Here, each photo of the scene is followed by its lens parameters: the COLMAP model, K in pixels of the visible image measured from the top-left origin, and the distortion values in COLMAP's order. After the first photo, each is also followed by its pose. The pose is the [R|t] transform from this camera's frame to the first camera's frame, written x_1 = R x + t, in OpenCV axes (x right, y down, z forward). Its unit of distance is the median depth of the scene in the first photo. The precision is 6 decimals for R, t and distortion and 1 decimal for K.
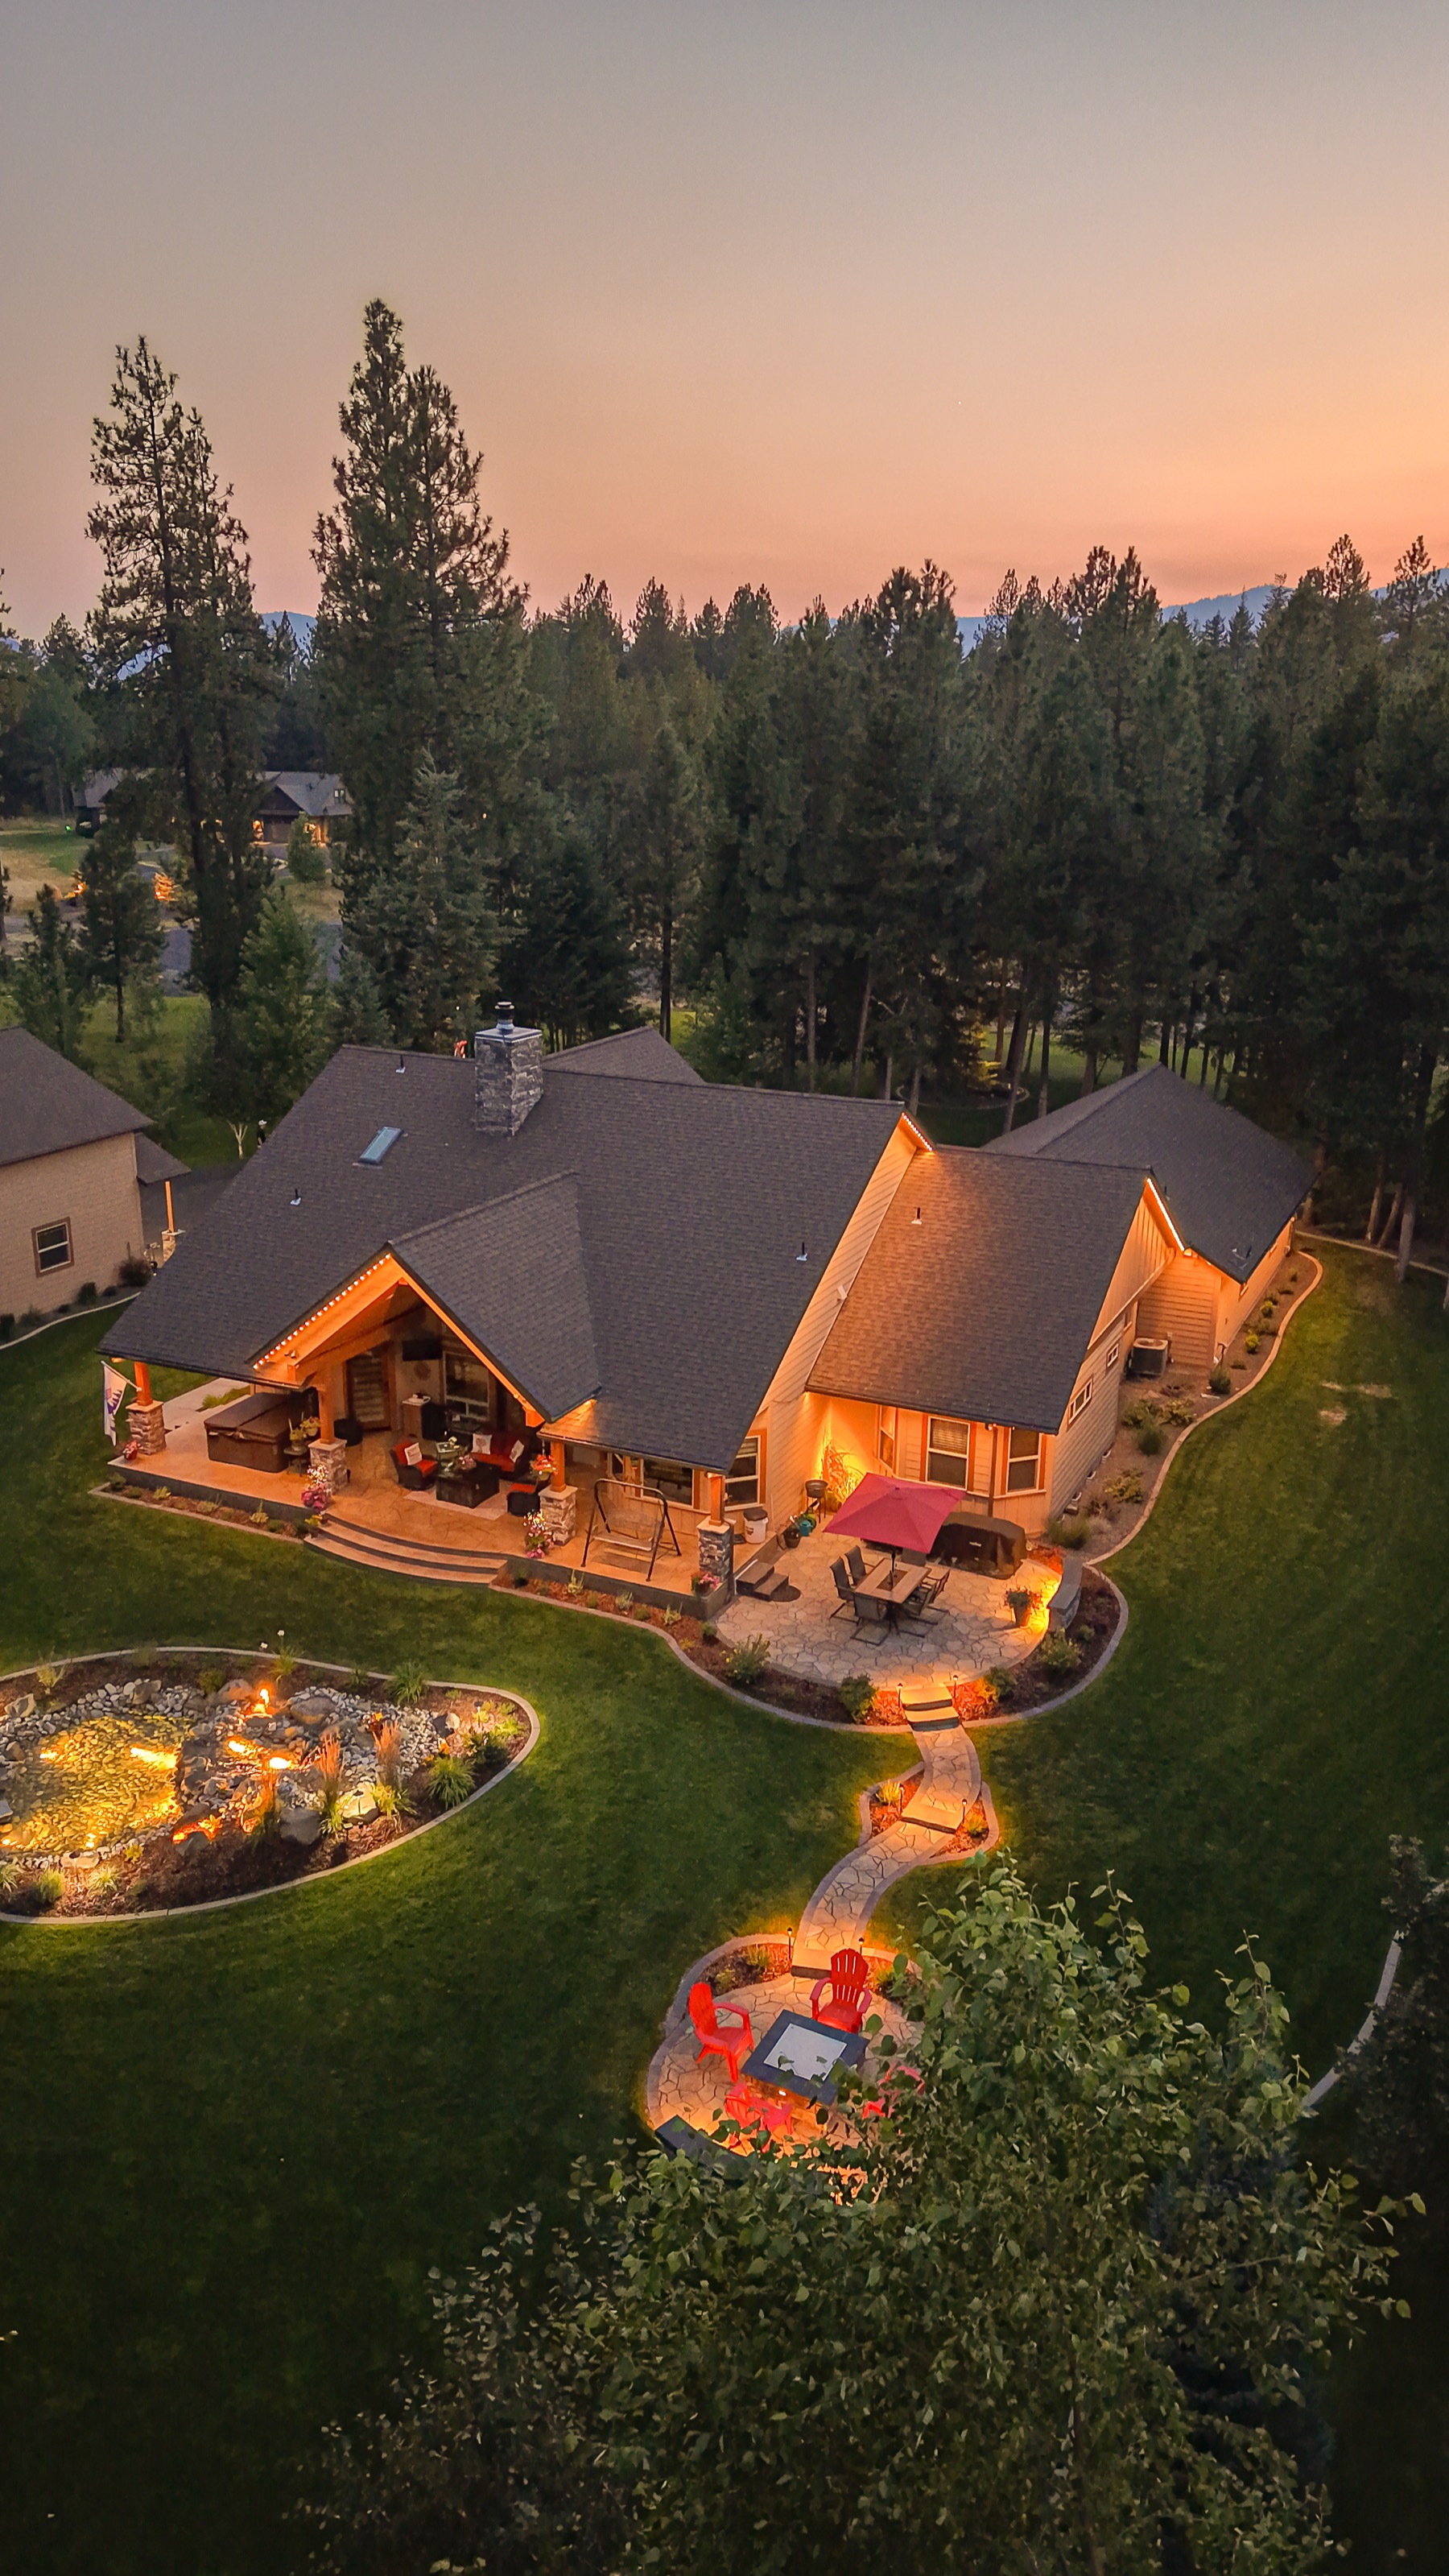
lens RADIAL K [[1793.5, 0, 724.5], [0, 1793.5, 1288.0], [0, 0, 1]] dist [0.005983, -0.000652]
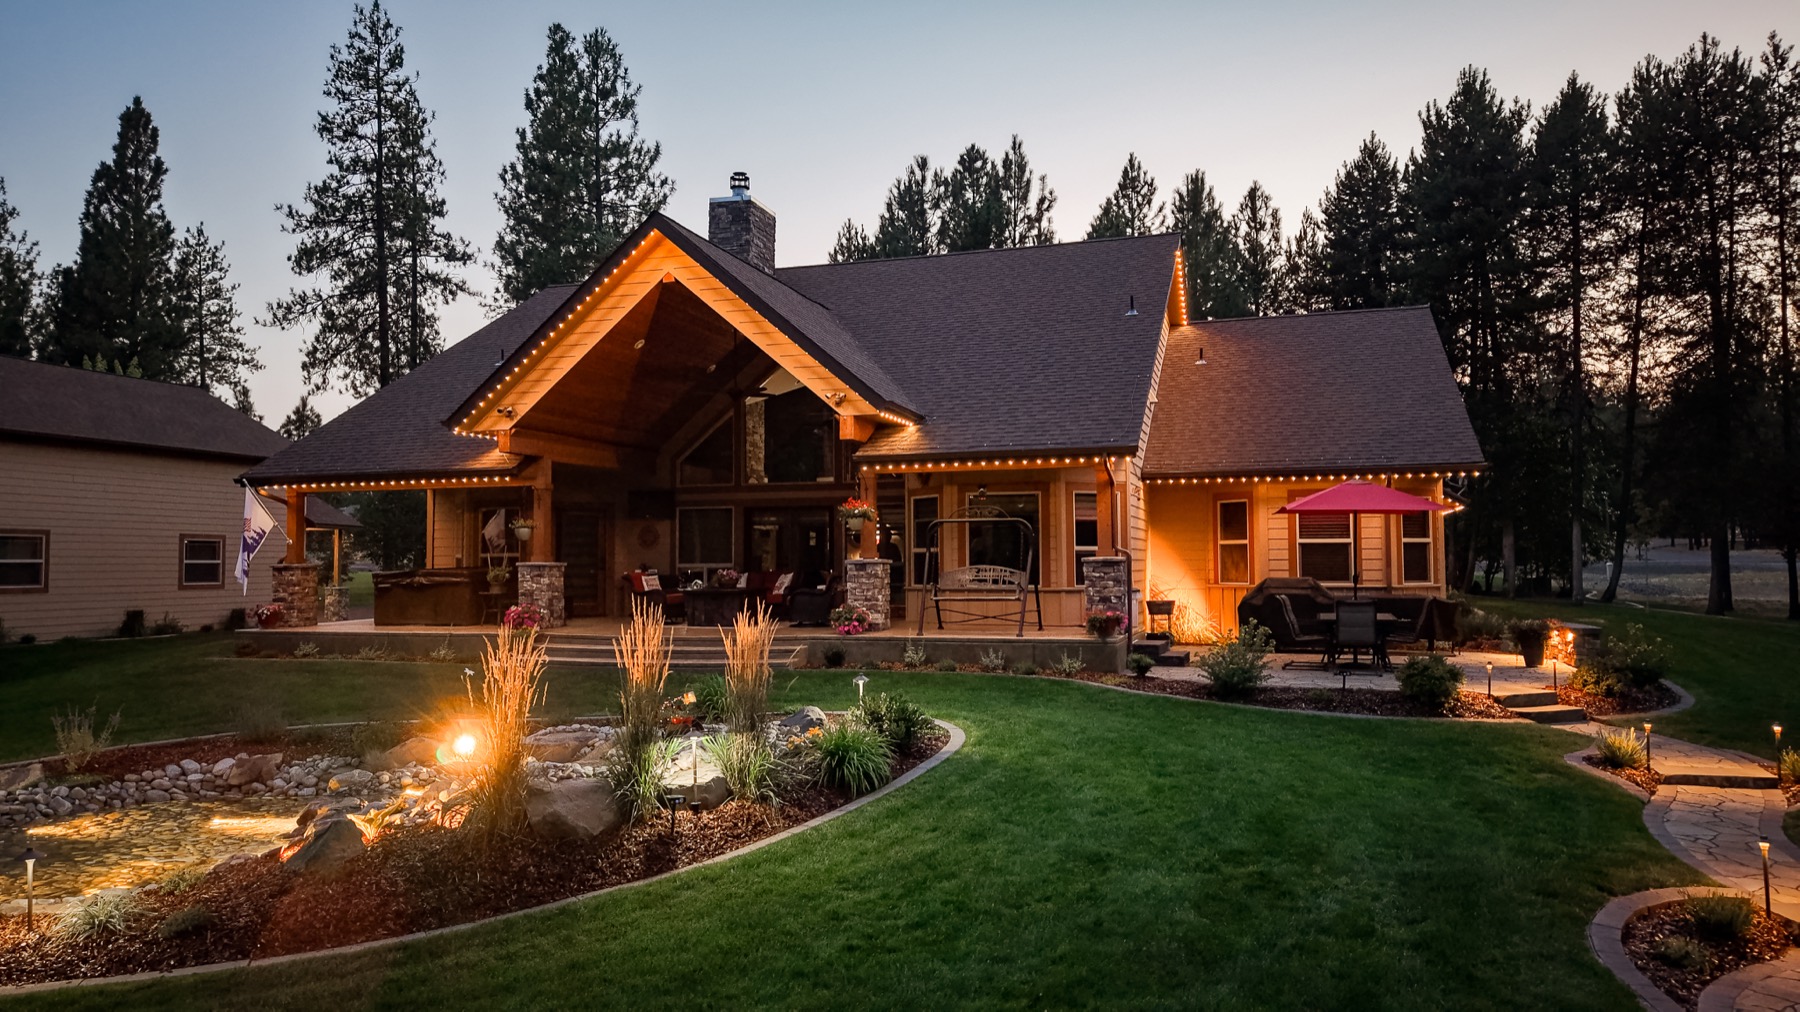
lens RADIAL K [[1210.8, 0, 900.0], [0, 1210.8, 506.0], [0, 0, 1]] dist [0.008914, -0.000879]
pose [[0.990036, -0.007237, 0.140632, -0.136837], [0.054458, 0.940651, -0.334977, 0.236912], [-0.129861, 0.339297, 0.931672, 0.466517]]
